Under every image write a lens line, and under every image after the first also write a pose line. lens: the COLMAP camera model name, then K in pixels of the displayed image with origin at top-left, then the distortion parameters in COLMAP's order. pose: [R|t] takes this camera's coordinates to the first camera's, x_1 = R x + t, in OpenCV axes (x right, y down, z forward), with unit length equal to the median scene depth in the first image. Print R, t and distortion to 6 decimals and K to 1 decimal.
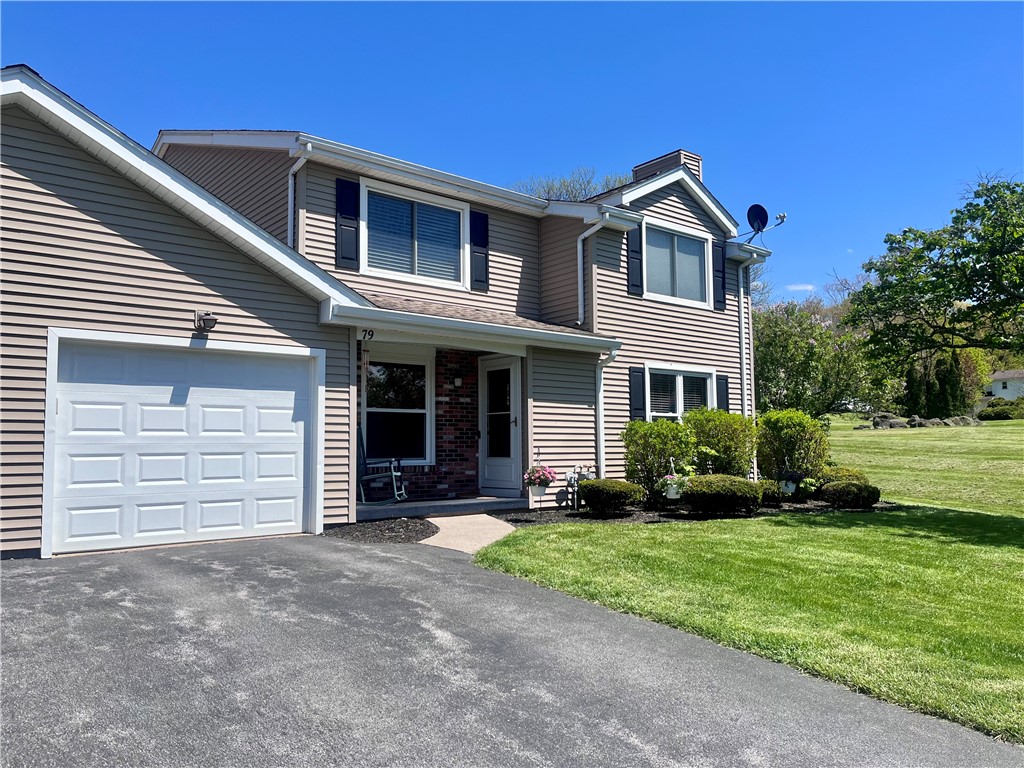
lens RADIAL K [[776.3, 0, 511.4], [0, 776.3, 386.1], [0, 0, 1]] dist [0.035979, -0.031664]
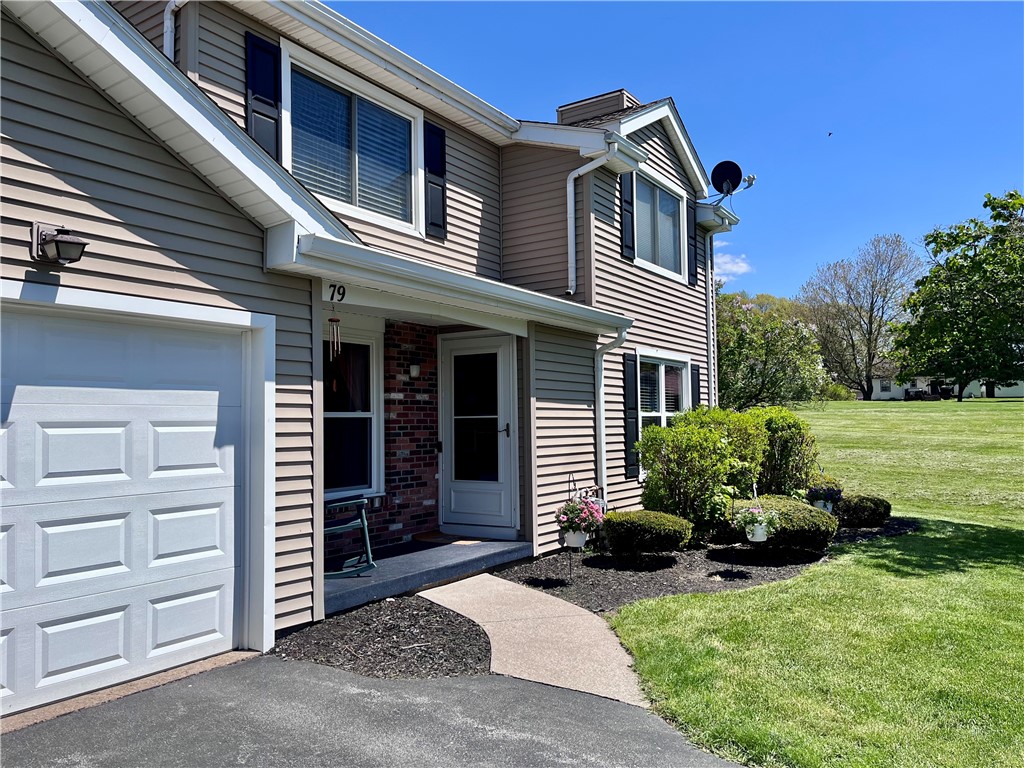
lens RADIAL K [[776.3, 0, 514.7], [0, 776.3, 385.4], [0, 0, 1]] dist [0.035979, -0.031664]
pose [[0.953723, 0.009277, 0.300545, -0.192337], [-0.017836, 0.999509, 0.025746, -0.011764], [-0.300159, -0.029915, 0.953420, 0.329747]]
